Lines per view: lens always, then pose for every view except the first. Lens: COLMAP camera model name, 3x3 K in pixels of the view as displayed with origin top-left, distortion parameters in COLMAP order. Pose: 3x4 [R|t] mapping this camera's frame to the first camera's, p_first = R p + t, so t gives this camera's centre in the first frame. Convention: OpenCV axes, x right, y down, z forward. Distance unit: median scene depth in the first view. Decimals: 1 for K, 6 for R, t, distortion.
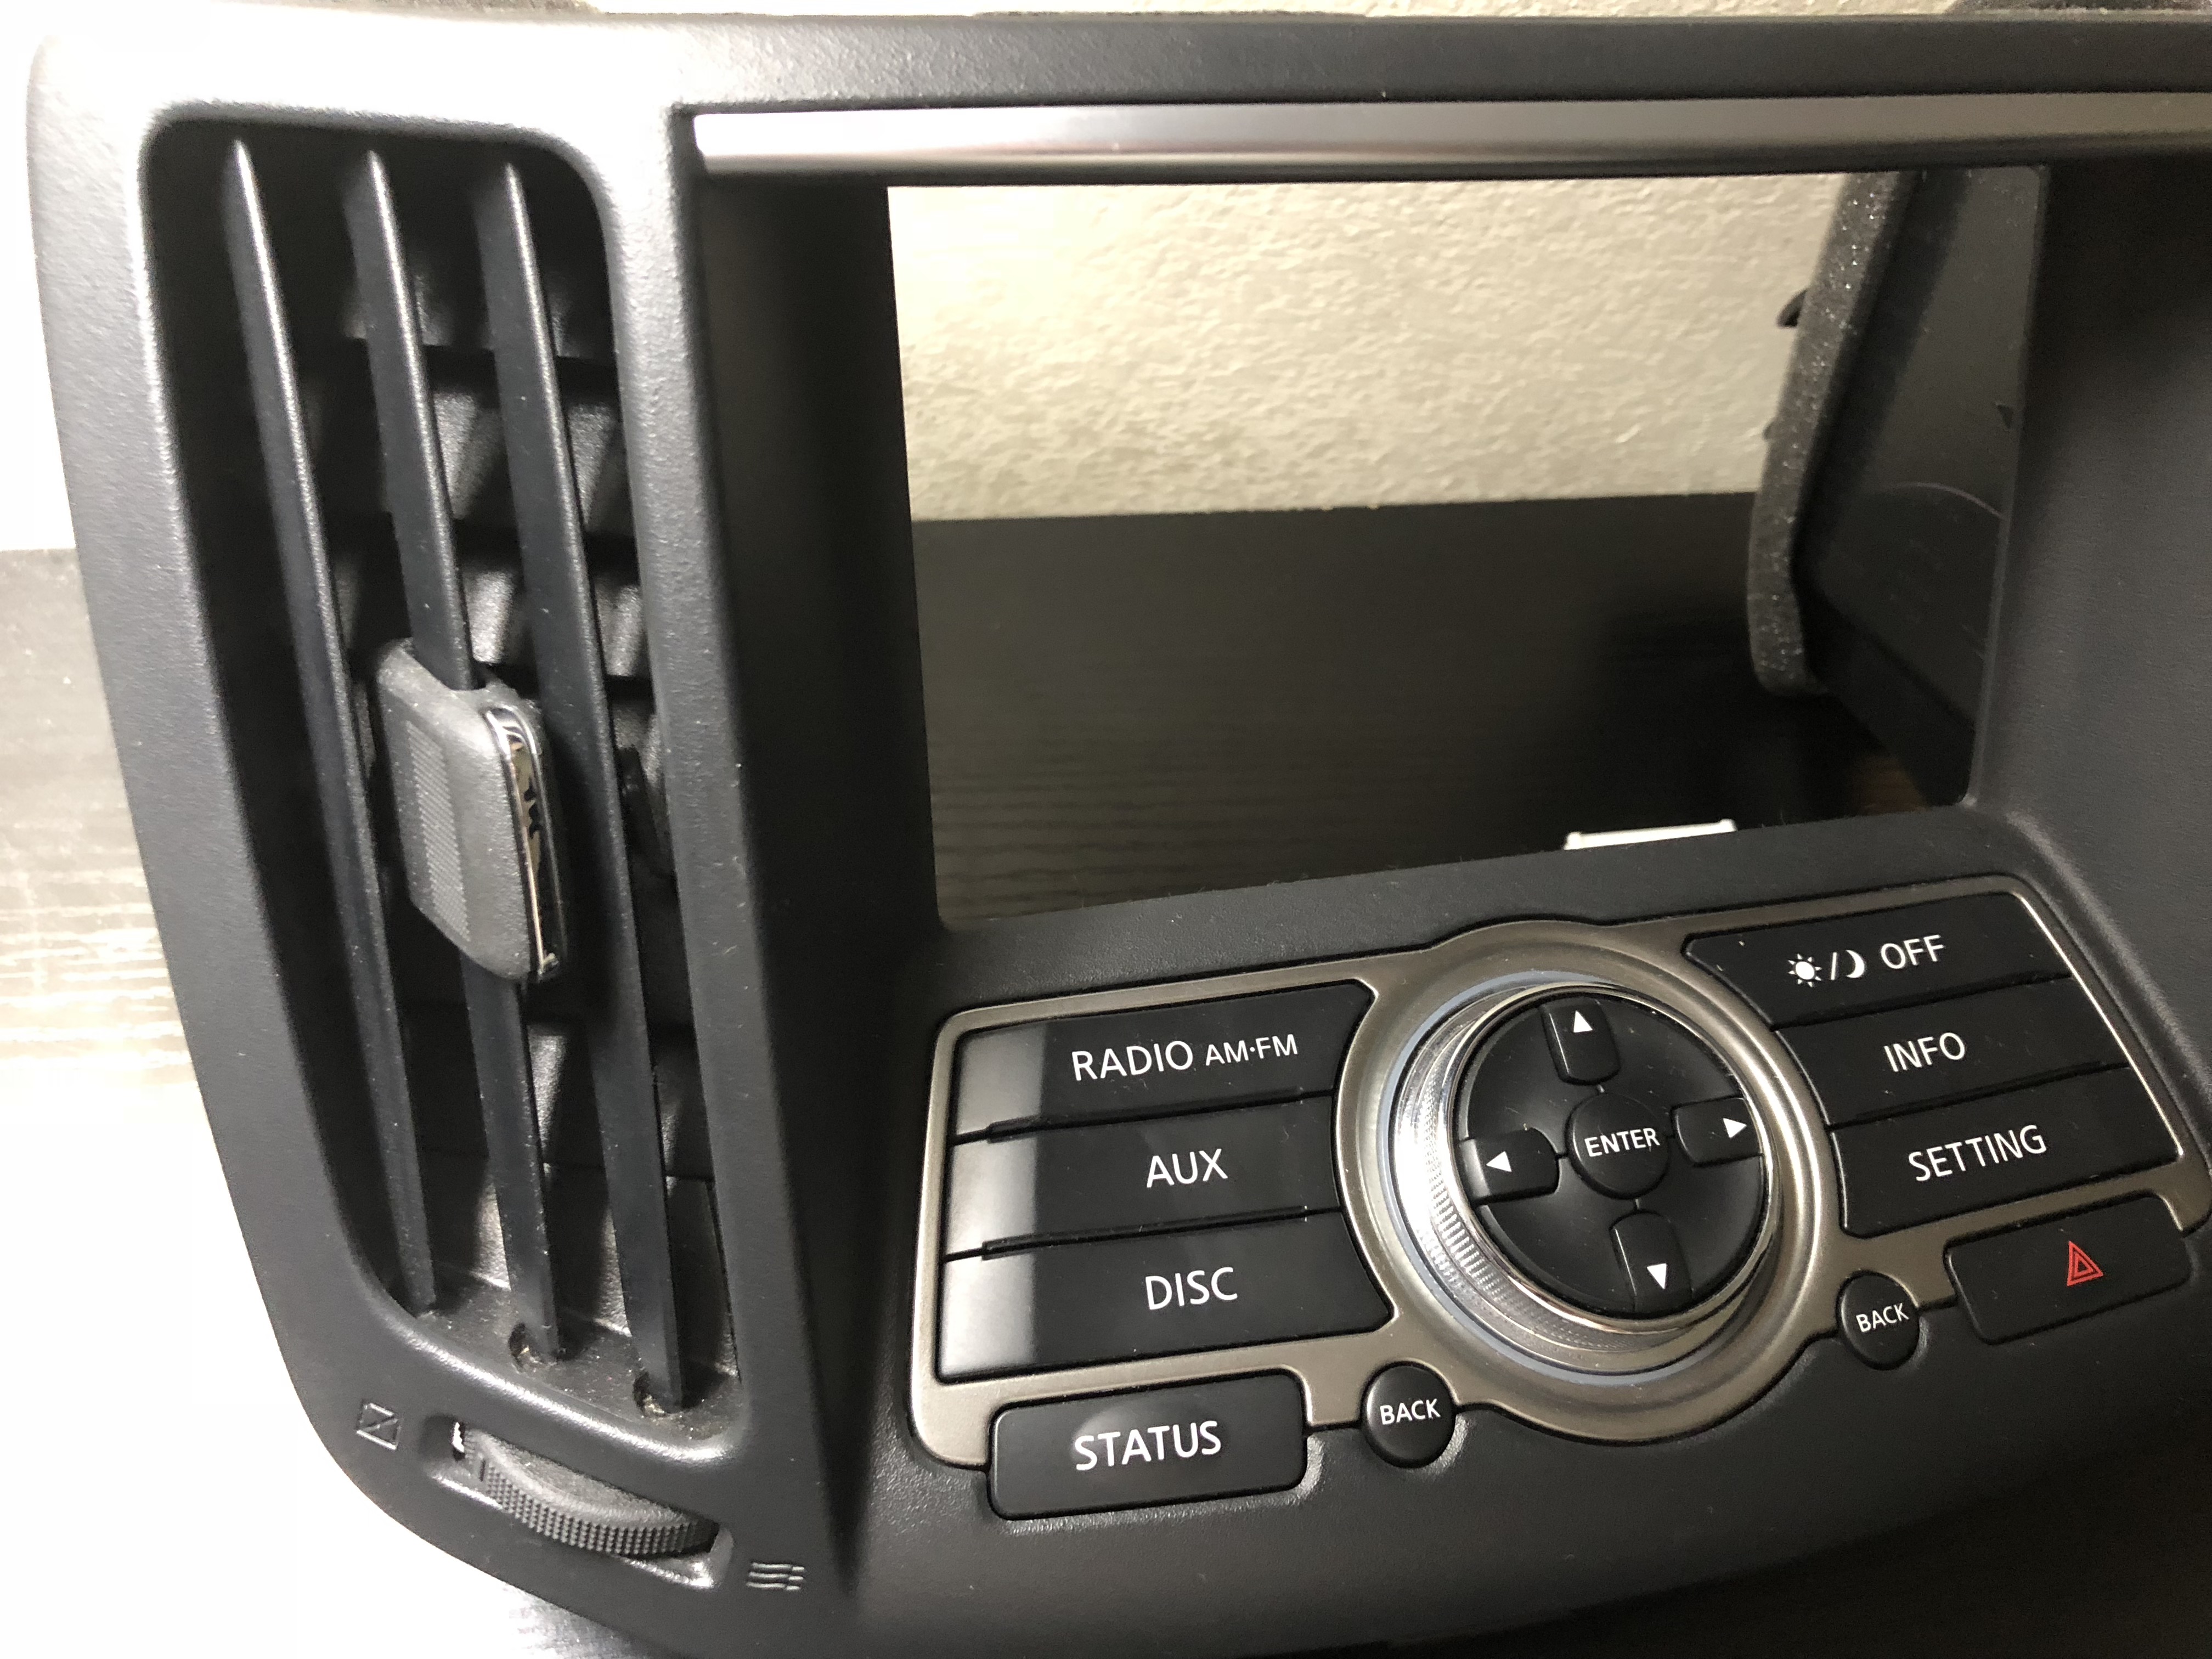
lens RADIAL K [[1930.7, 0, 1106.0], [0, 1930.7, 829.5], [0, 0, 1]] dist [-0.022788, -0.006189]
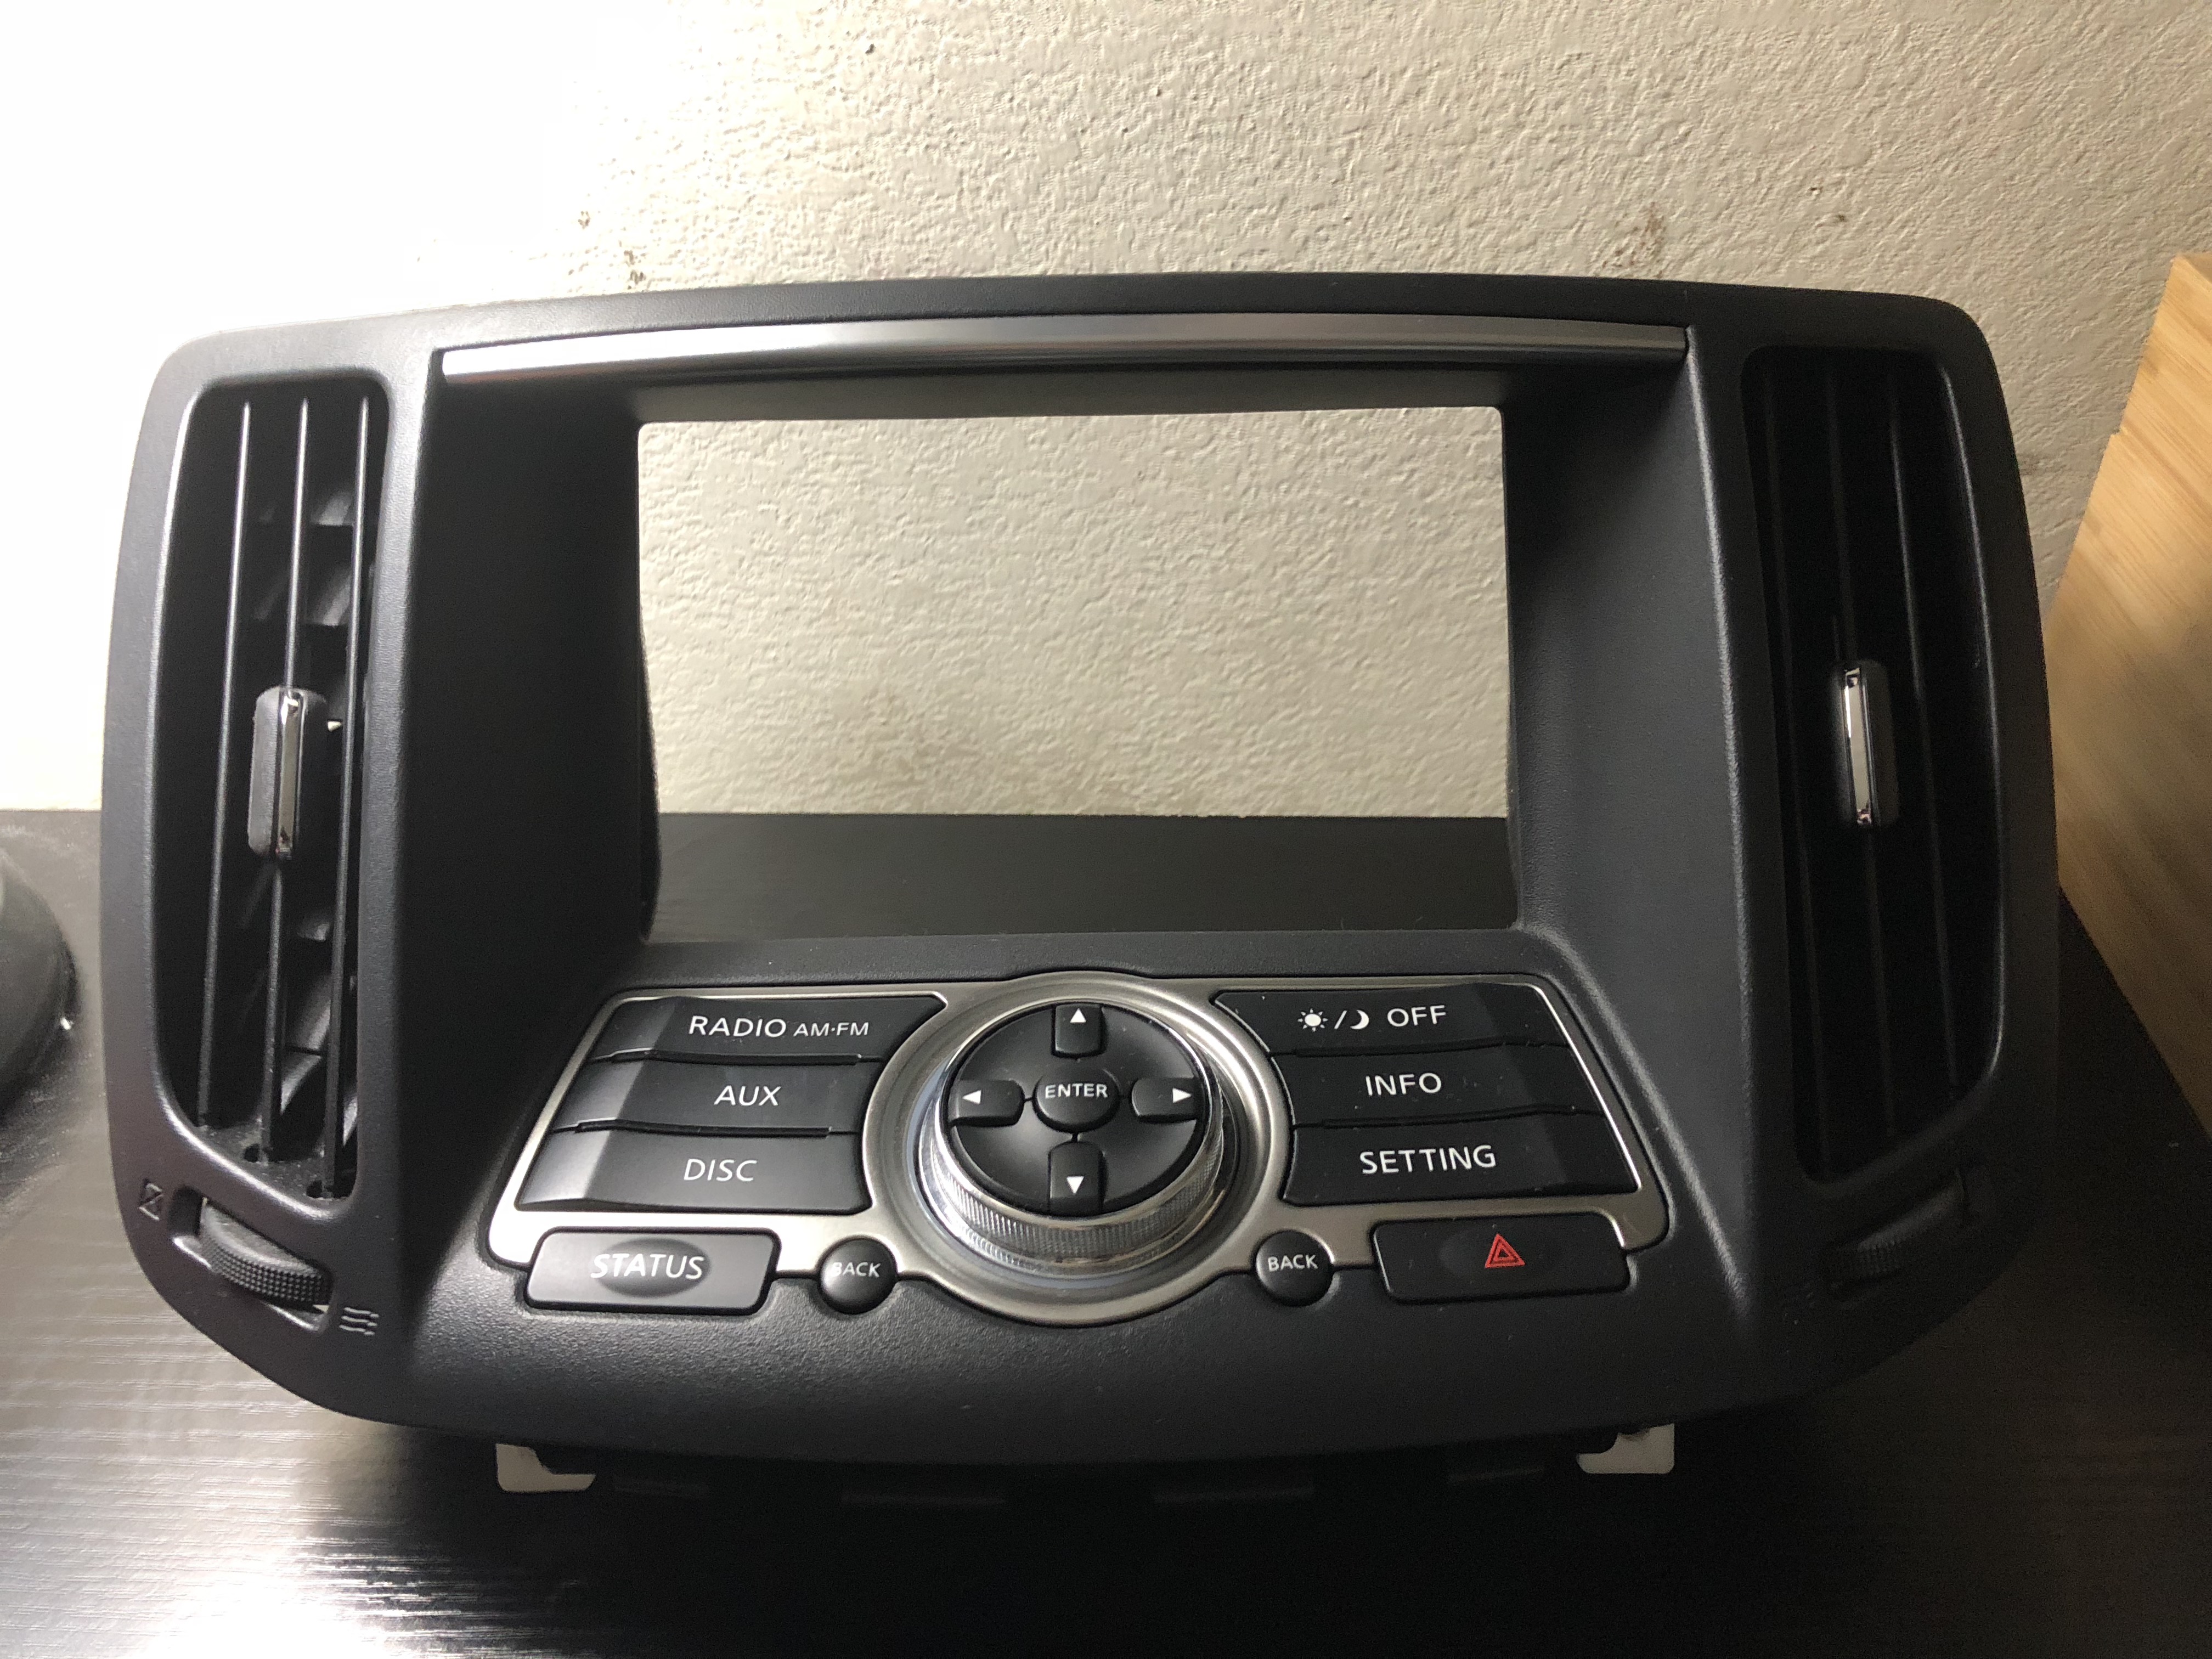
lens RADIAL K [[1845.2, 0, 1106.0], [0, 1845.2, 829.5], [0, 0, 1]] dist [-0.001208, -0.008111]
pose [[0.961517, -0.008182, -0.274624, 0.361814], [-0.088195, 0.937465, -0.336722, 0.235817], [0.260205, 0.347984, 0.900667, -0.082461]]
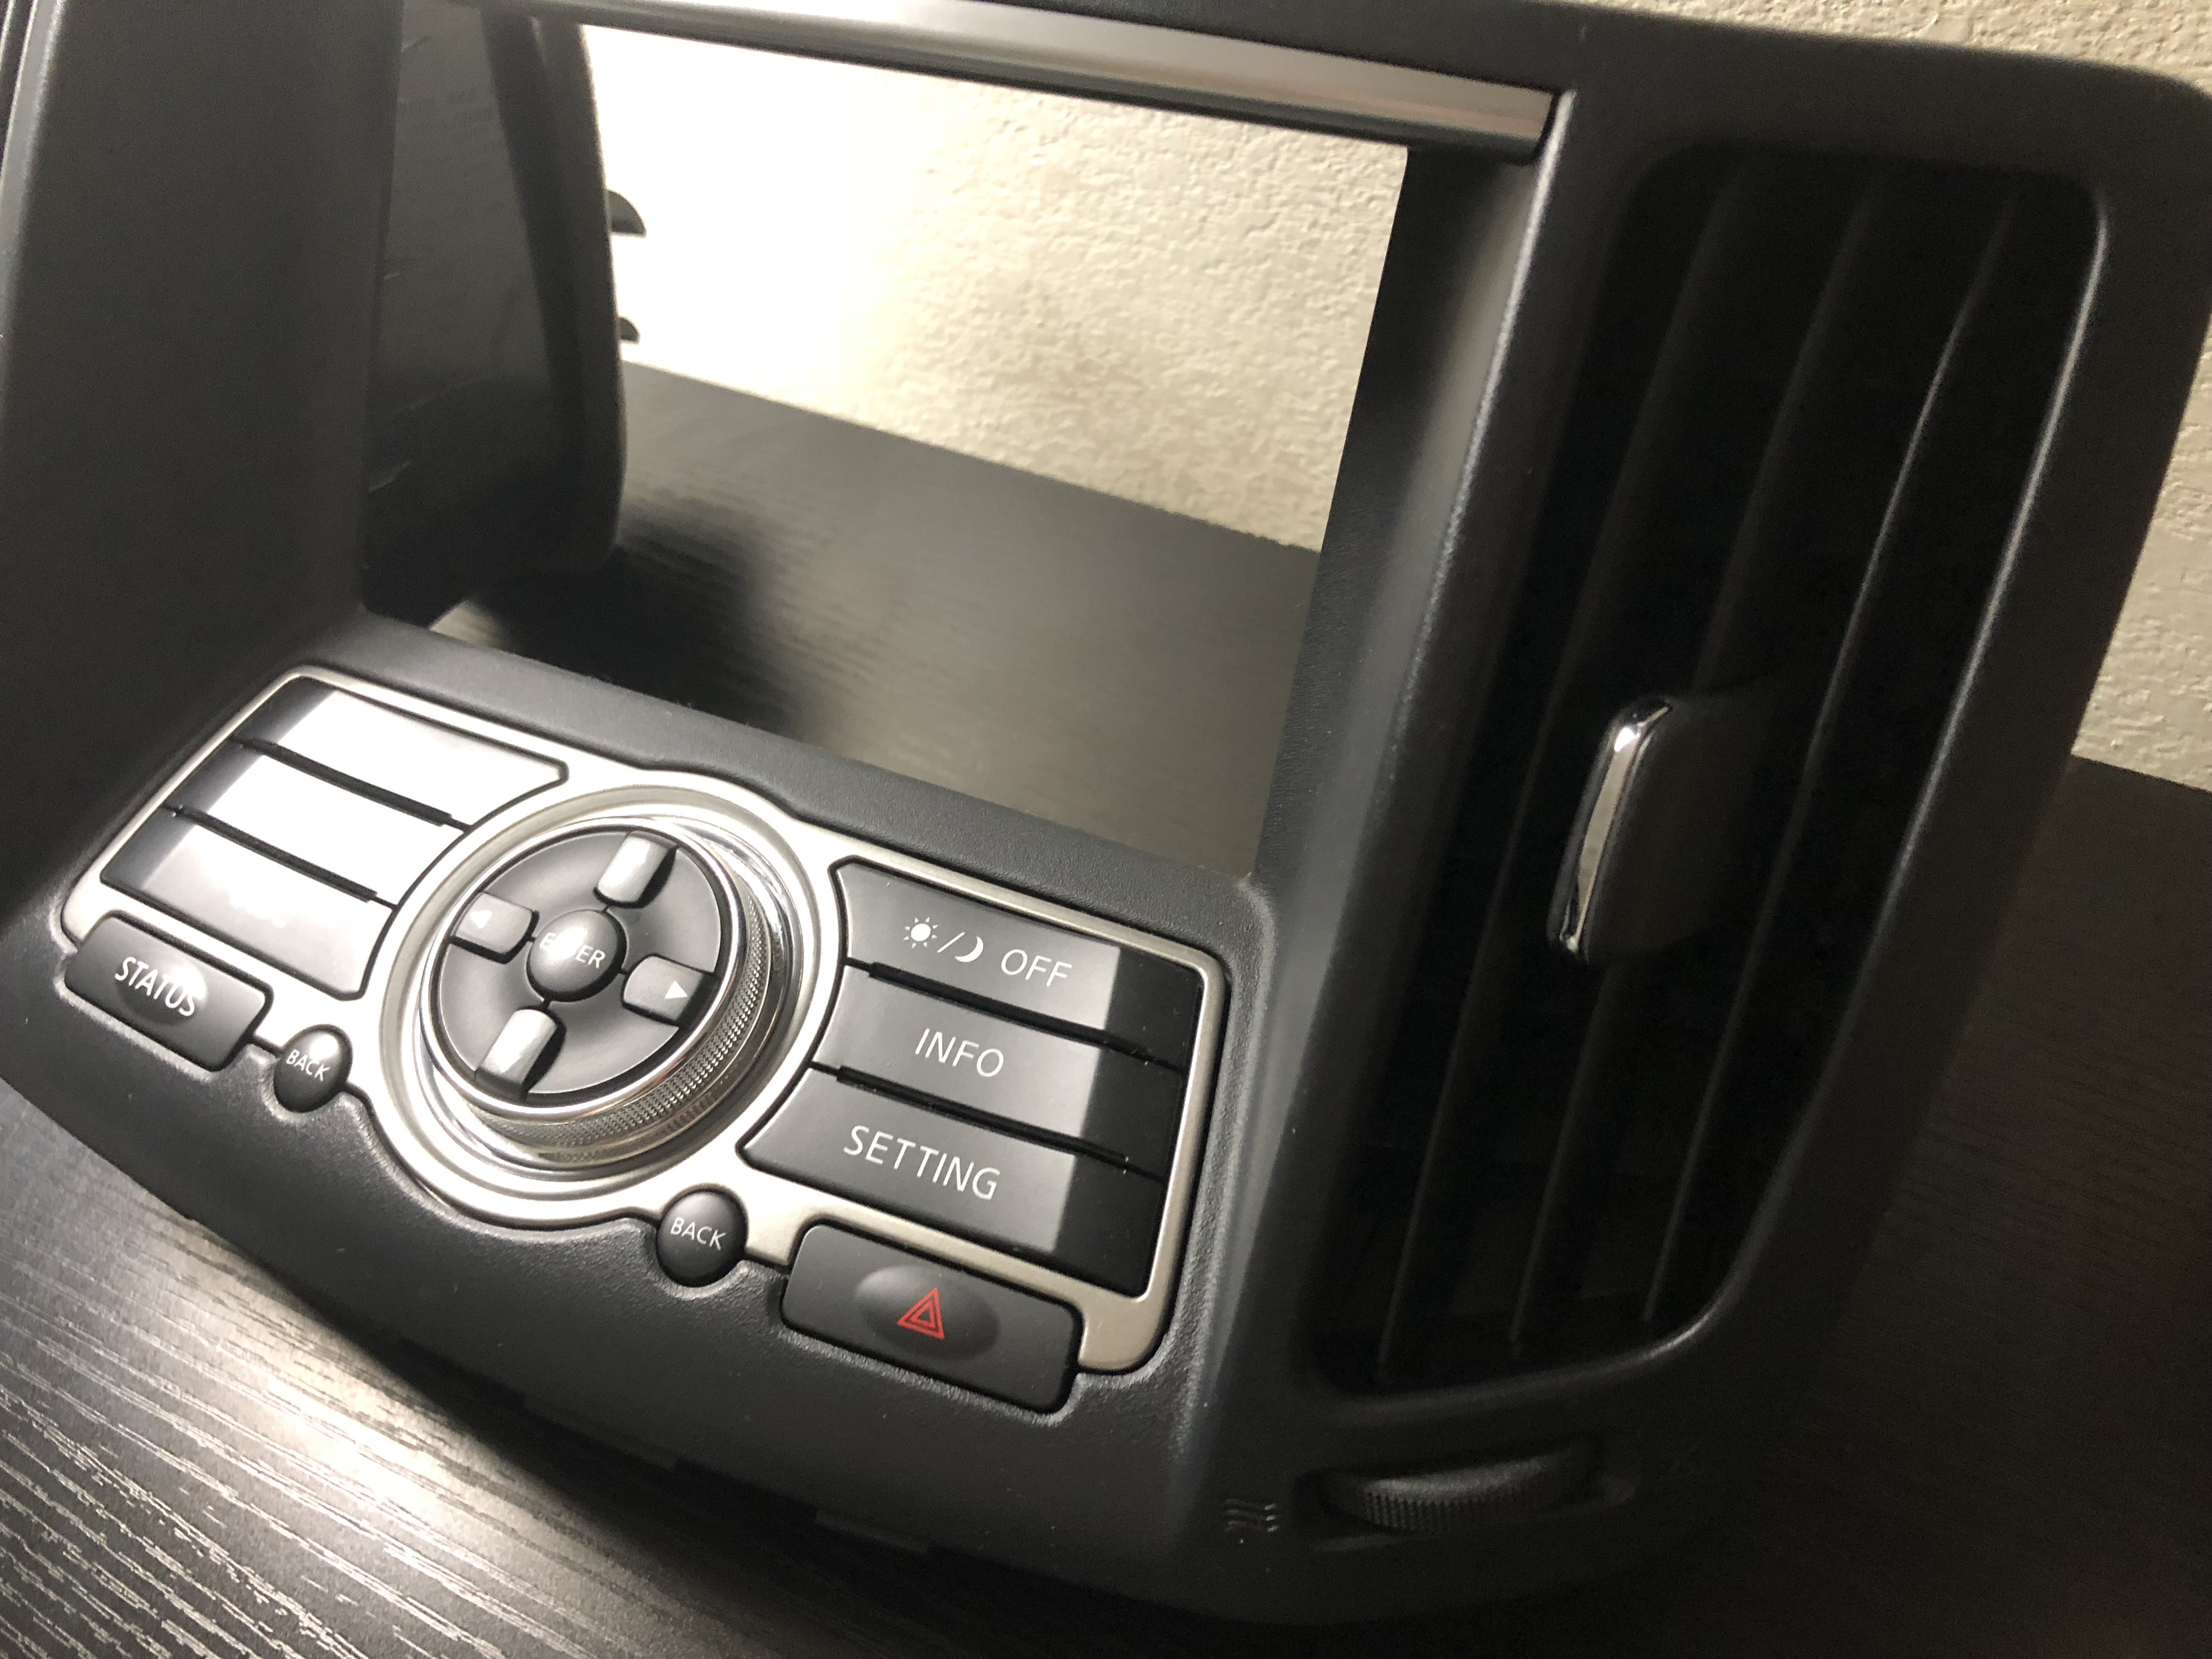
lens RADIAL K [[1930.7, 0, 1106.0], [0, 1930.7, 829.5], [0, 0, 1]] dist [-0.022788, -0.006189]
pose [[0.745843, 0.332517, -0.577192, 0.629071], [-0.384668, 0.922416, 0.034334, -0.027780], [0.543828, 0.196420, 0.815887, 0.164733]]
